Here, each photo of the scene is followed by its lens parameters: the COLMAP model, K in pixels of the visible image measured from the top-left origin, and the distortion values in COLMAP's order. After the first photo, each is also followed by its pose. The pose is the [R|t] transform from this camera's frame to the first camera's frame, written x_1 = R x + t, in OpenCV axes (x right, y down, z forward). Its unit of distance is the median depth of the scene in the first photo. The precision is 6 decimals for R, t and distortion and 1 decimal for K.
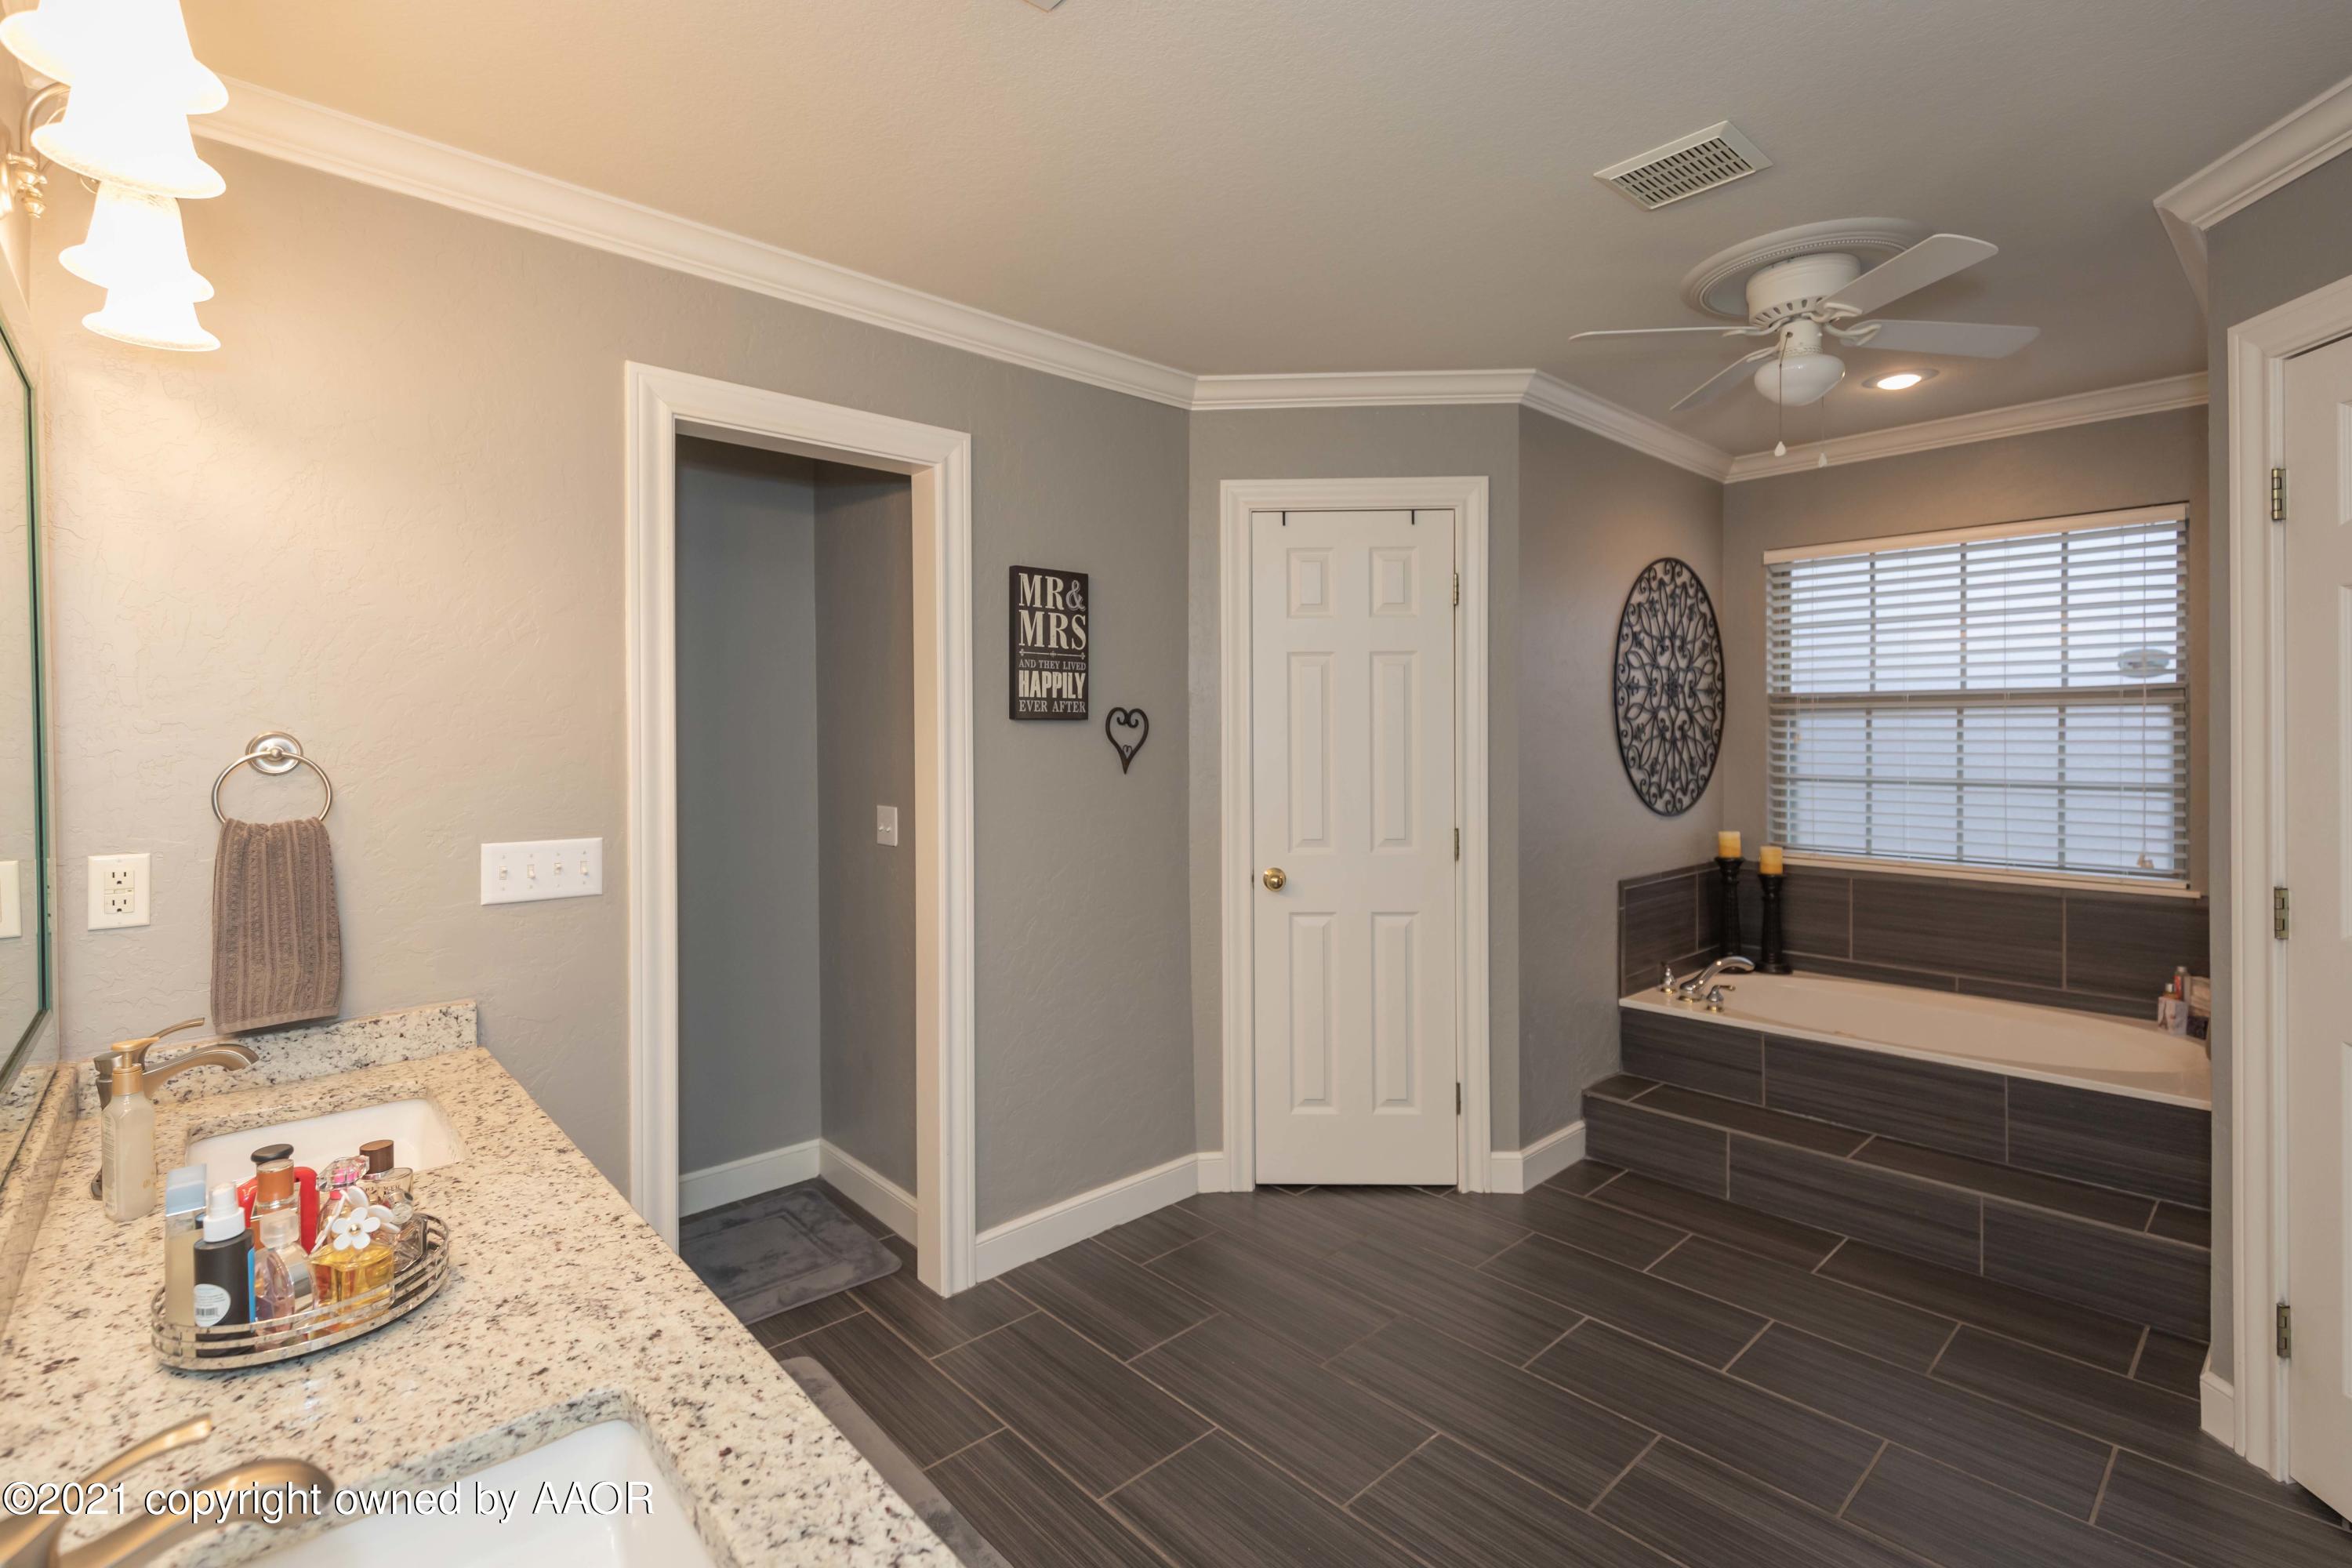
lens RADIAL K [[1079.3, 0, 1207.1], [0, 1079.3, 724.0], [0, 0, 1]] dist [0.013979, -0.001336]
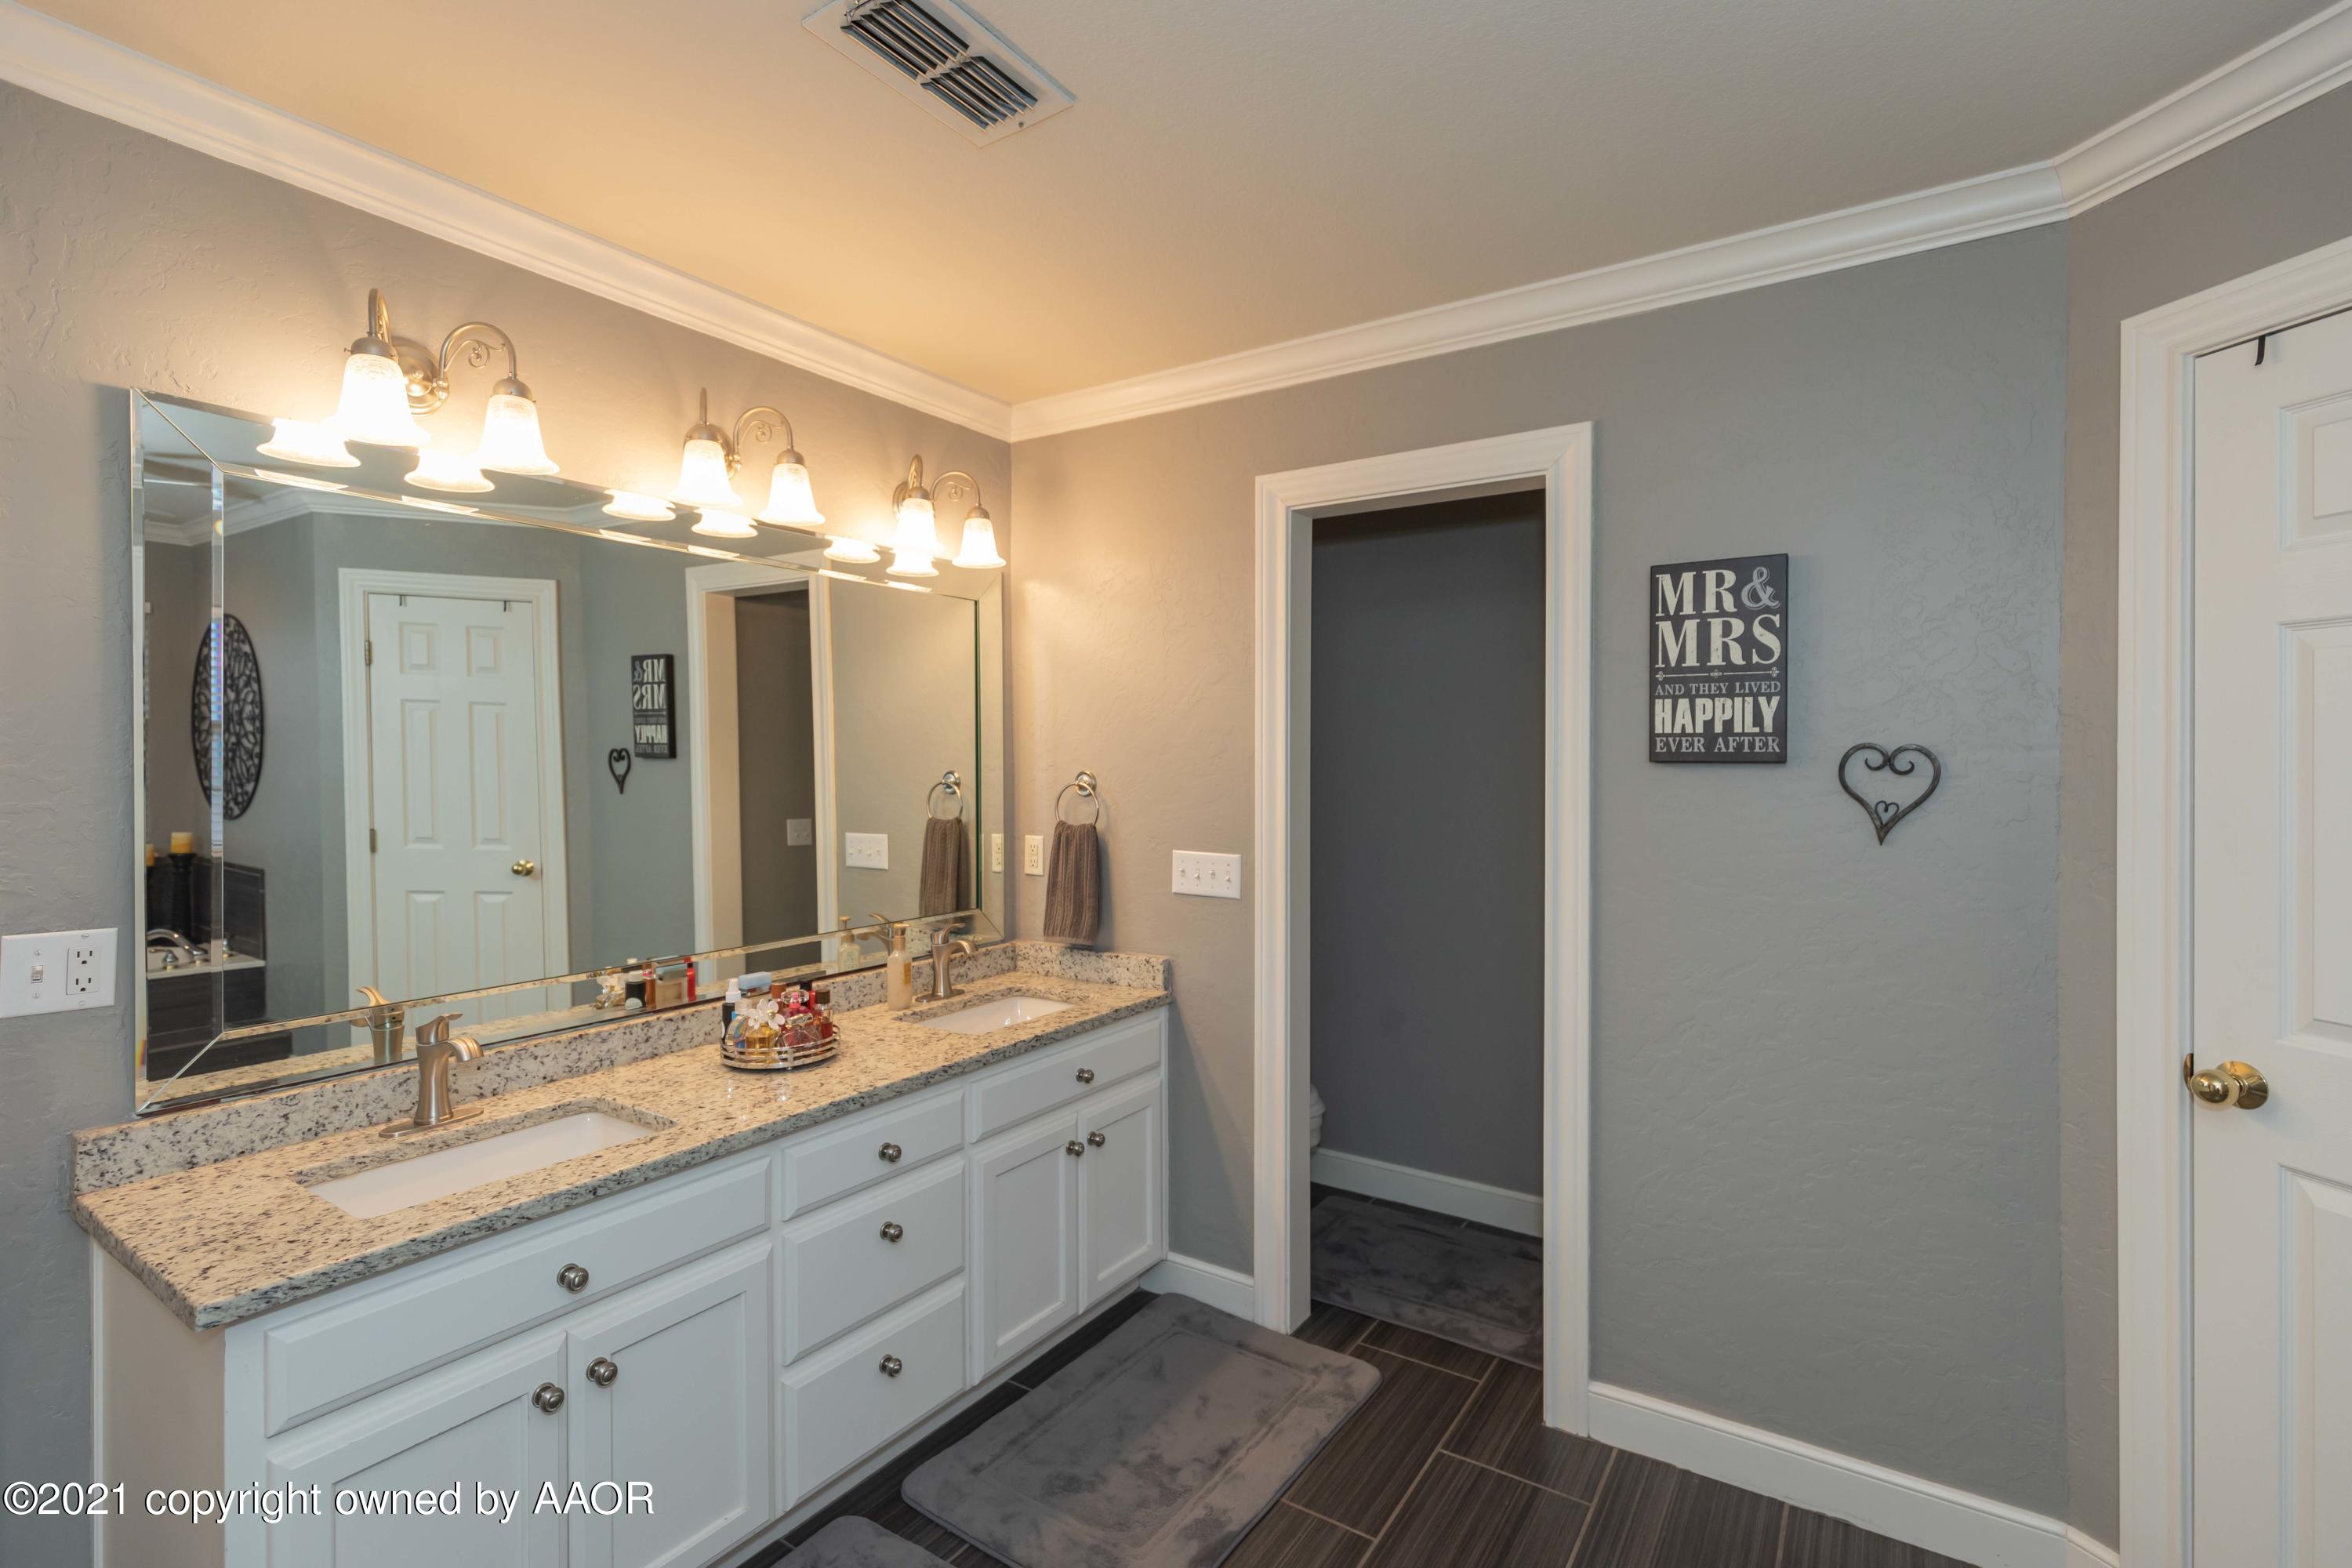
lens RADIAL K [[1079.3, 0, 1161.2], [0, 1079.3, 782.1], [0, 0, 1]] dist [0.013979, -0.001336]
pose [[0.231910, 0.011836, -0.972665, 0.496920], [-0.007727, 0.999917, 0.010326, 0.004834], [0.972707, 0.005121, 0.231982, 0.459956]]
